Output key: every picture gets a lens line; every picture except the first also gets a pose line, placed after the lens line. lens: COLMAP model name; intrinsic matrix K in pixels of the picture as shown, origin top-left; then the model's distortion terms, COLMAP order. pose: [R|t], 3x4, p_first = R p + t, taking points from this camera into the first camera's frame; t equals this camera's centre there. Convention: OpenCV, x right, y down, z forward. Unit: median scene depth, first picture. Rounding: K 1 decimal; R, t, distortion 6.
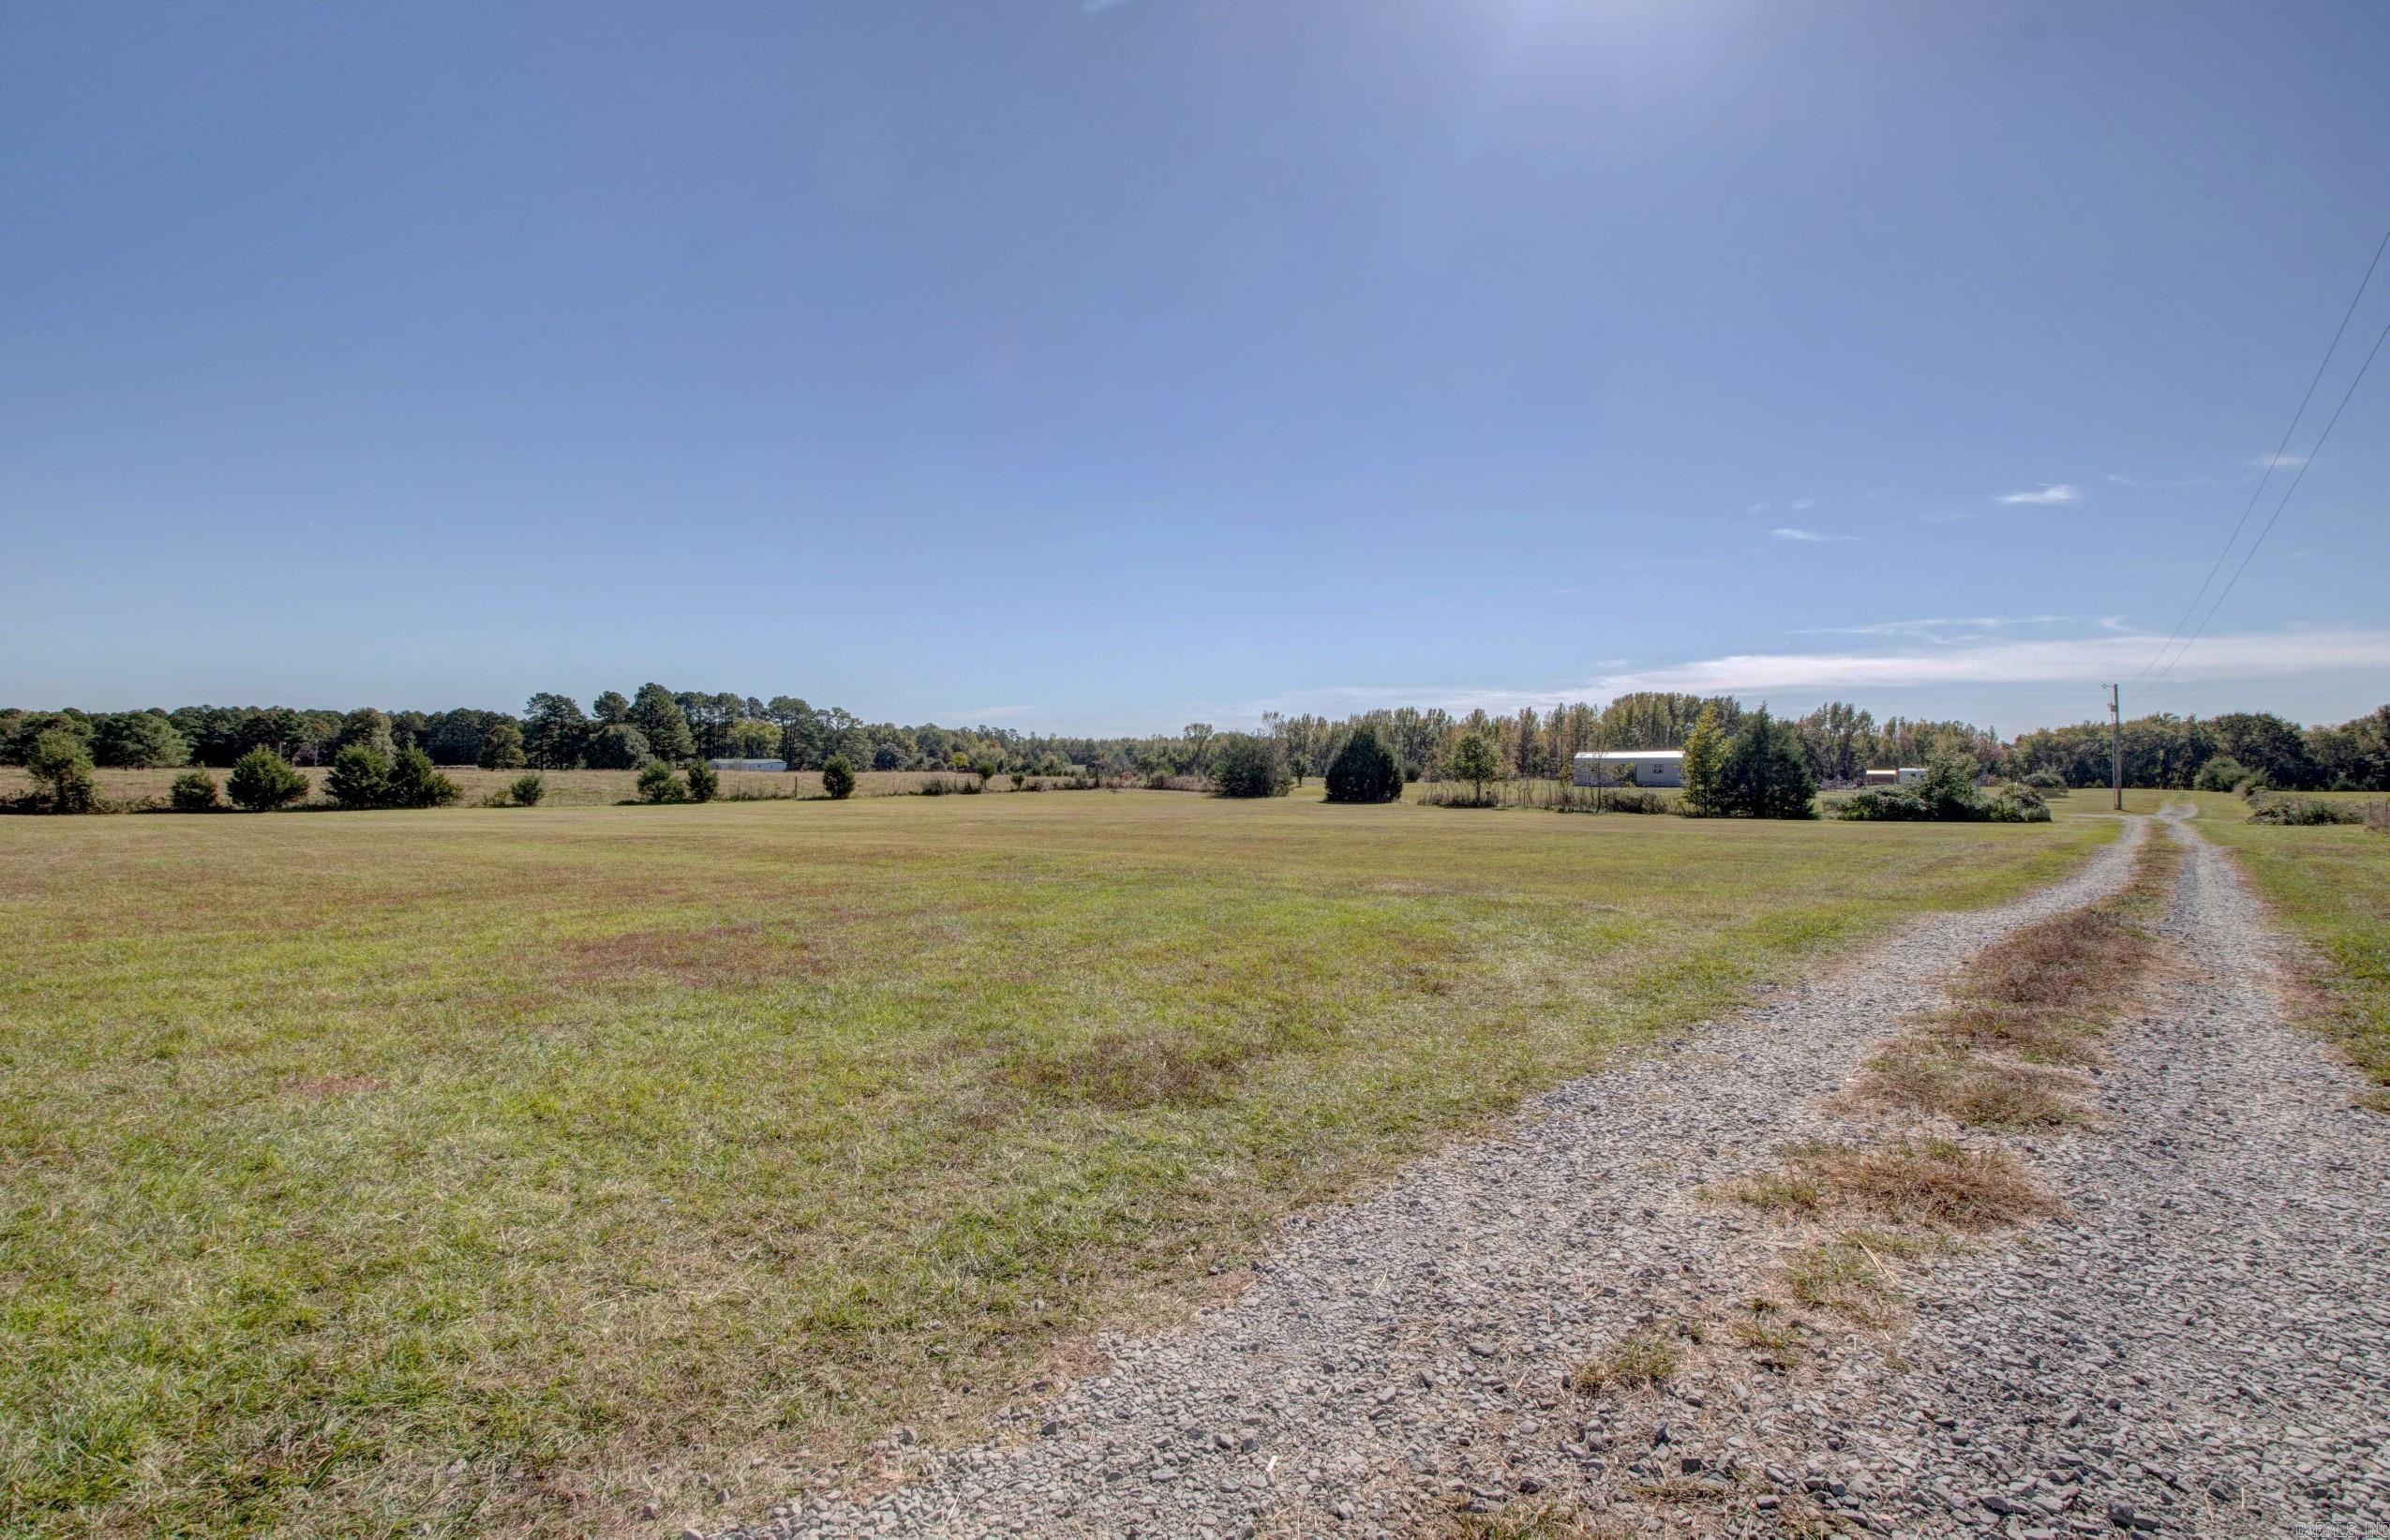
lens RADIAL K [[1104.5, 0, 1195.1], [0, 1104.5, 786.0], [0, 0, 1]] dist [-0.016256, -0.010584]
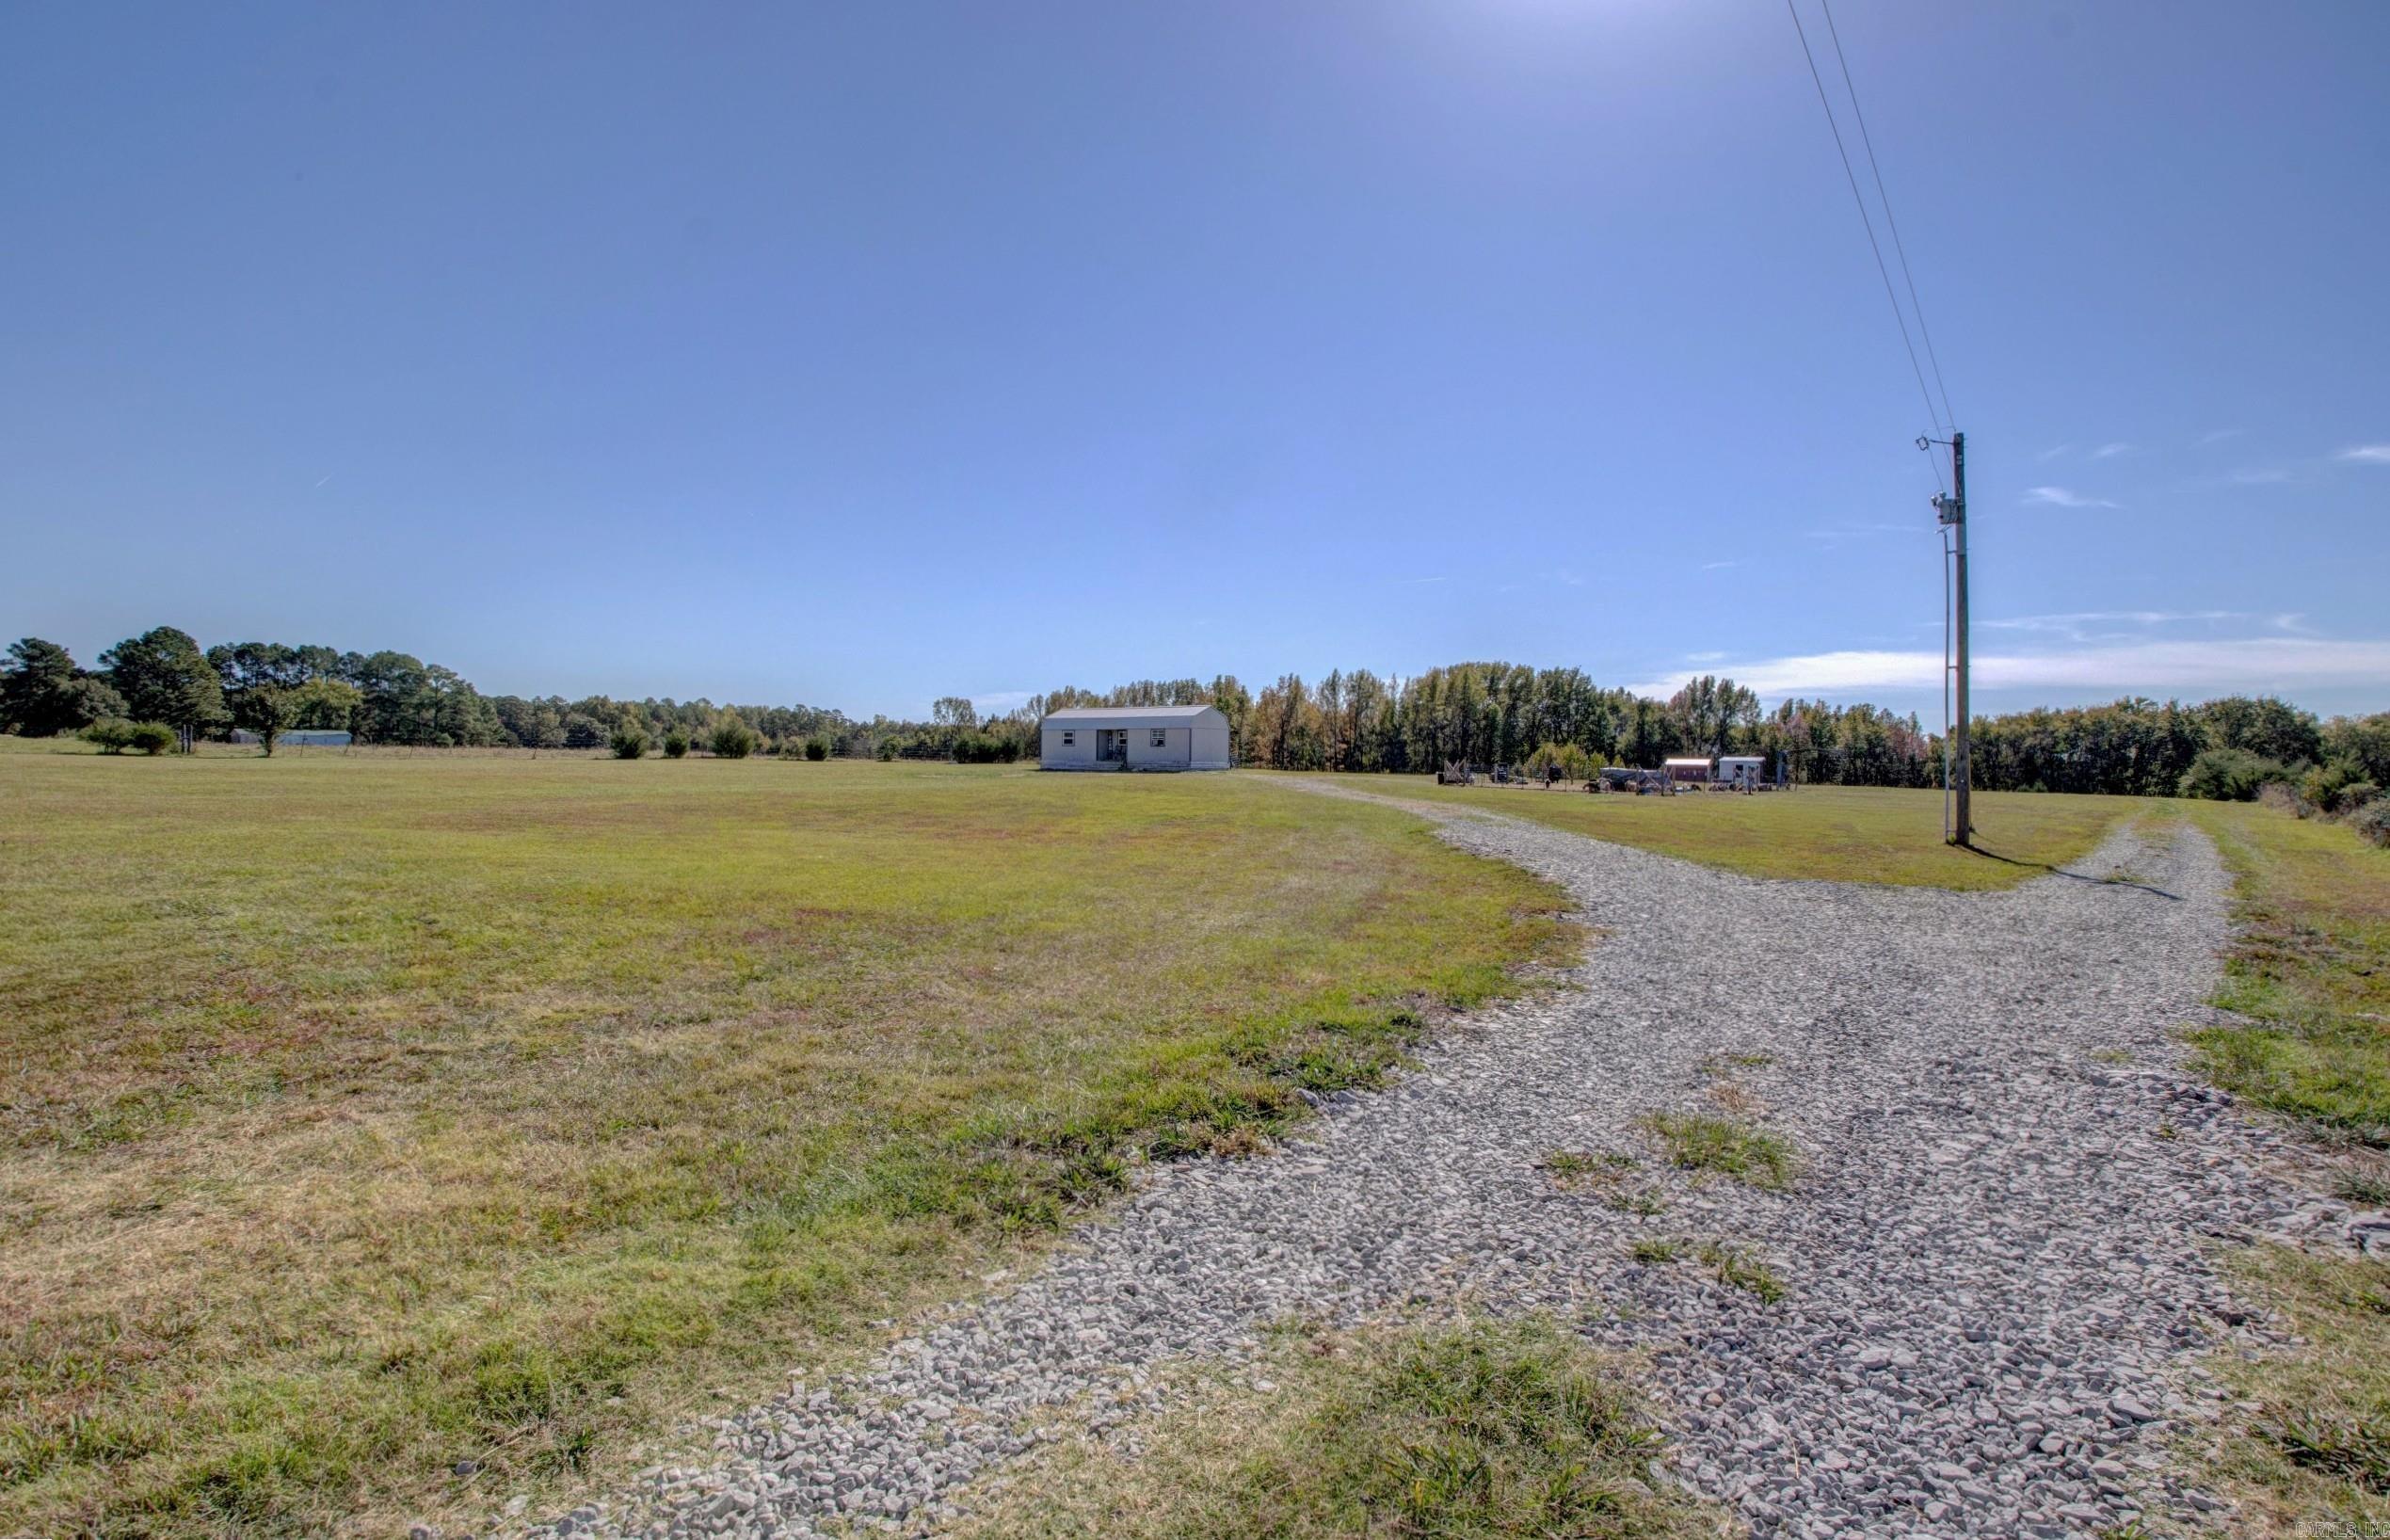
lens RADIAL K [[1104.5, 0, 1190.6], [0, 1104.5, 774.8], [0, 0, 1]] dist [-0.016256, -0.010584]
pose [[0.999802, 0.016728, 0.010817, 0.295895], [-0.016656, 0.999839, -0.006723, 0.003464], [-0.010927, 0.006542, 0.999919, 0.326637]]
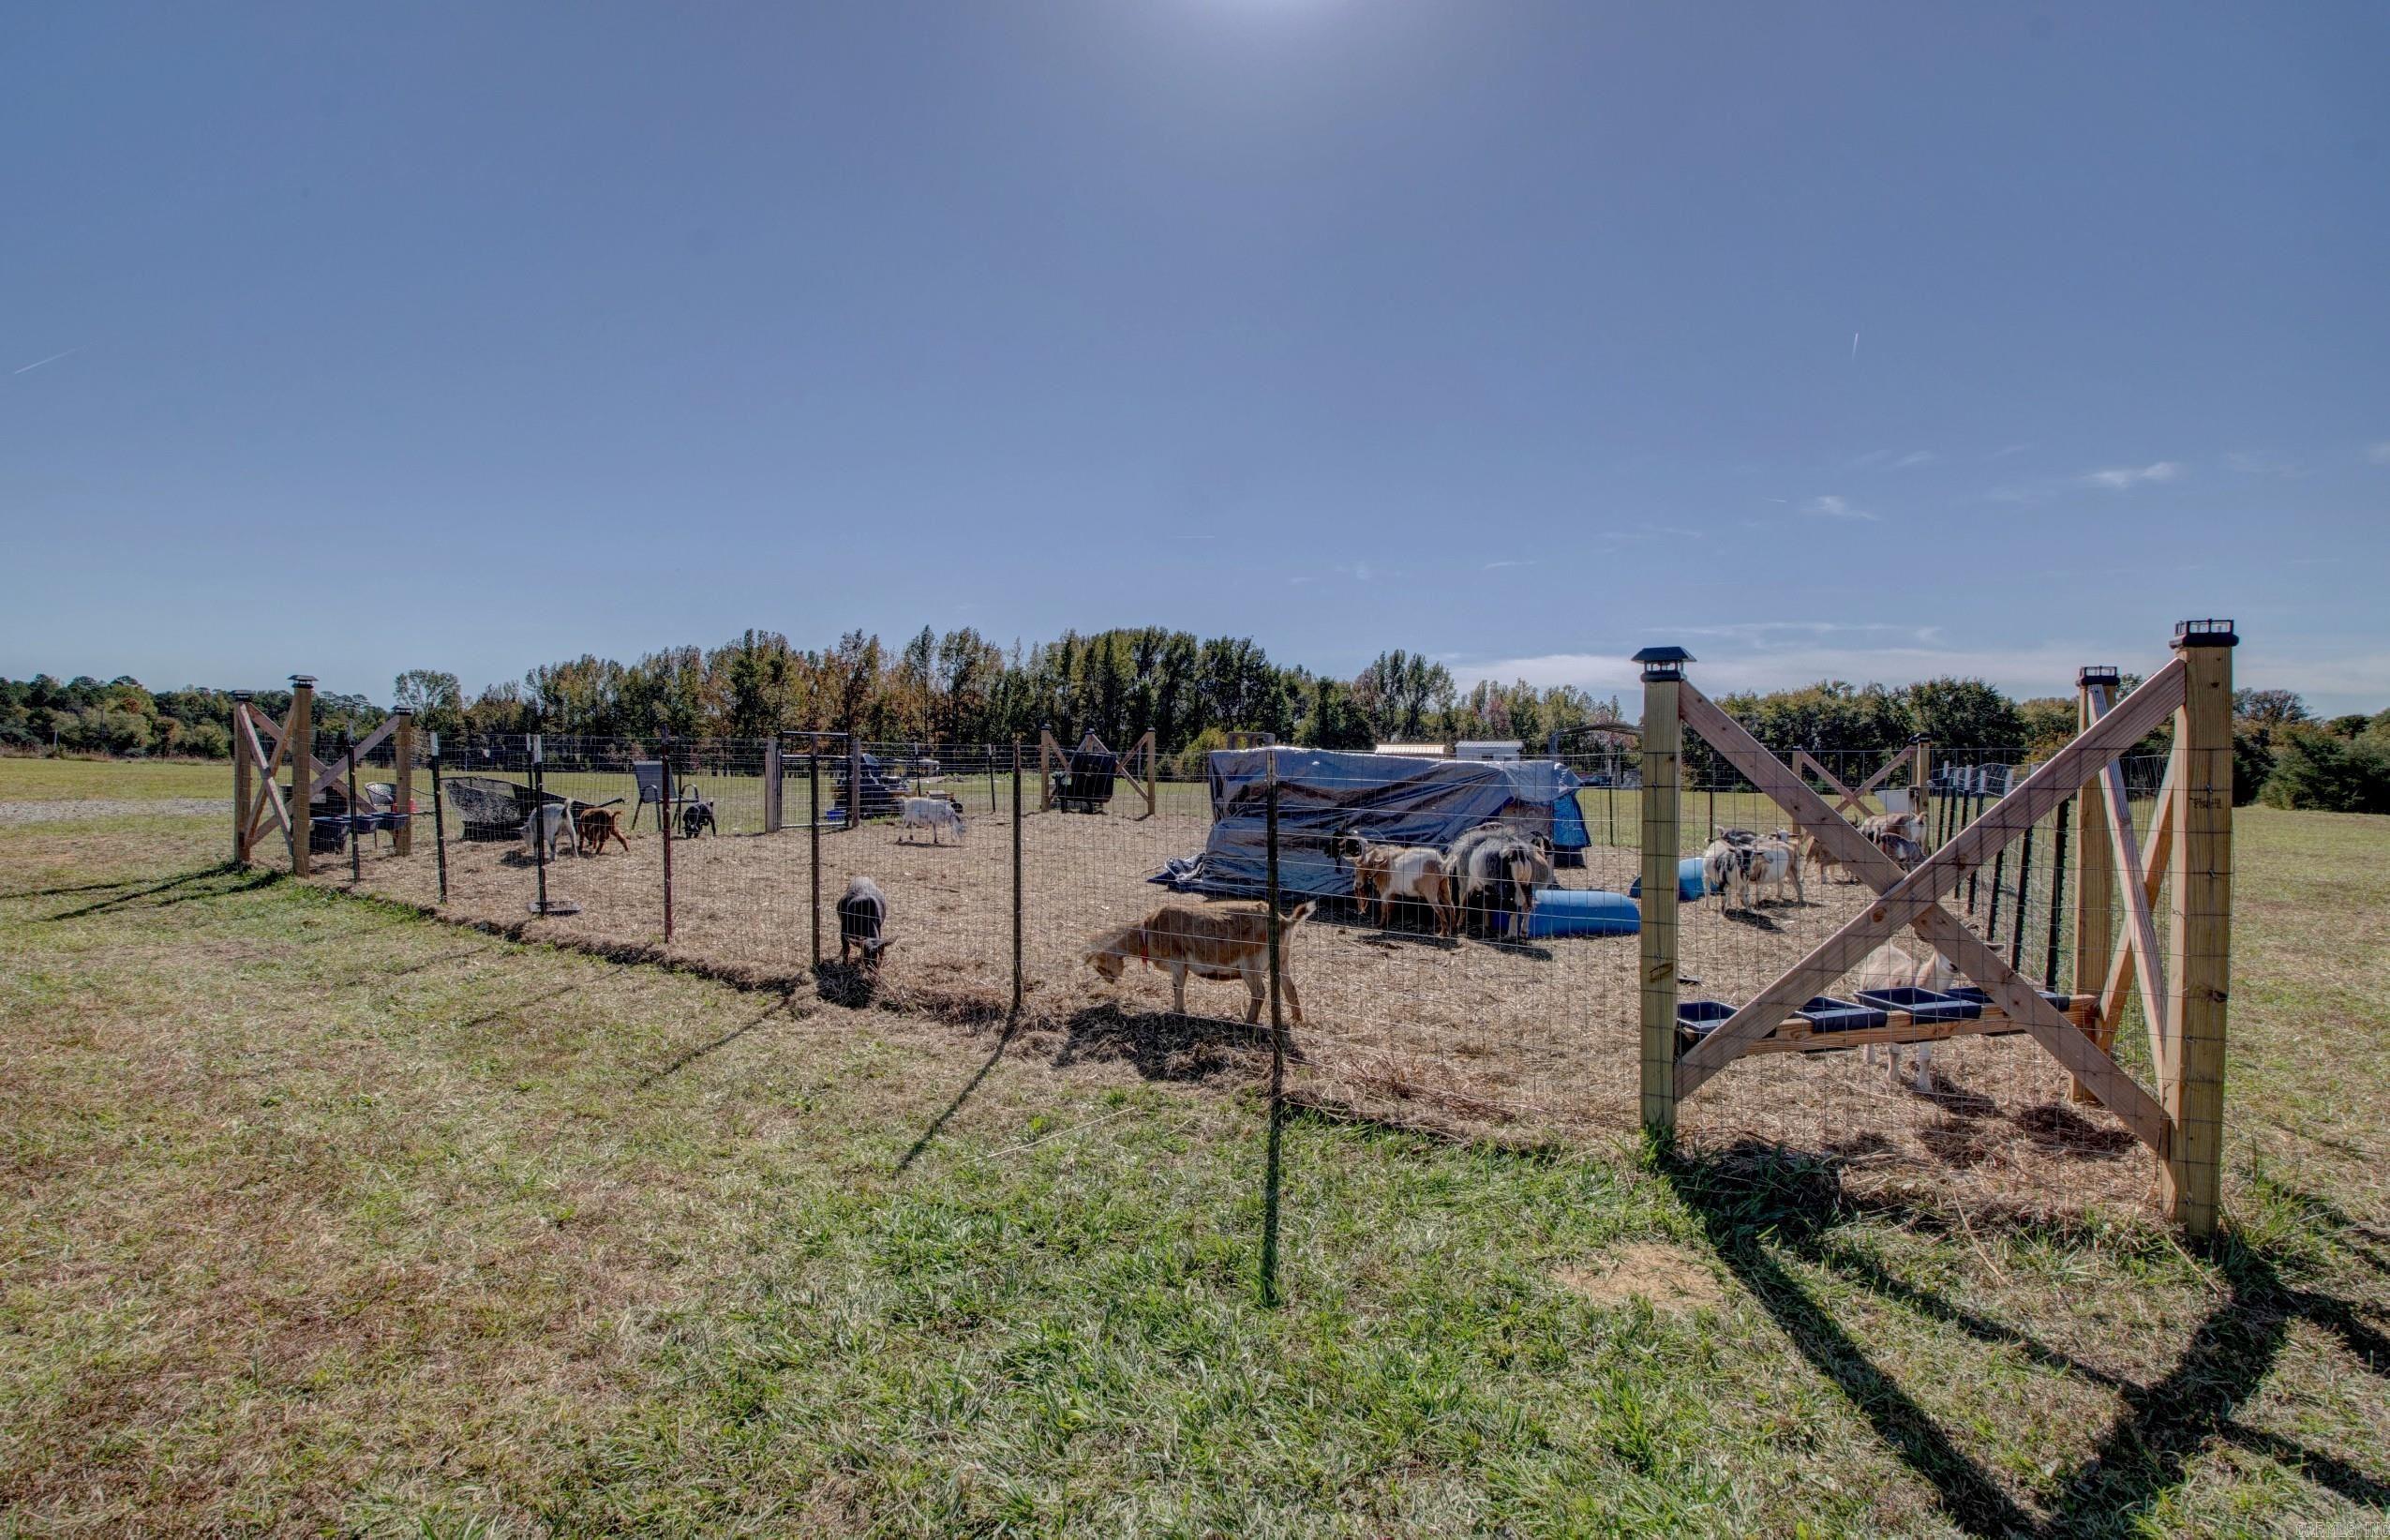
lens RADIAL K [[1104.5, 0, 1176.9], [0, 1104.5, 782.0], [0, 0, 1]] dist [-0.016256, -0.010584]
pose [[0.962512, 0.006880, 0.271154, 0.394397], [-0.006061, 0.999974, -0.003857, 0.002868], [-0.271173, 0.002069, 0.962528, 0.576707]]
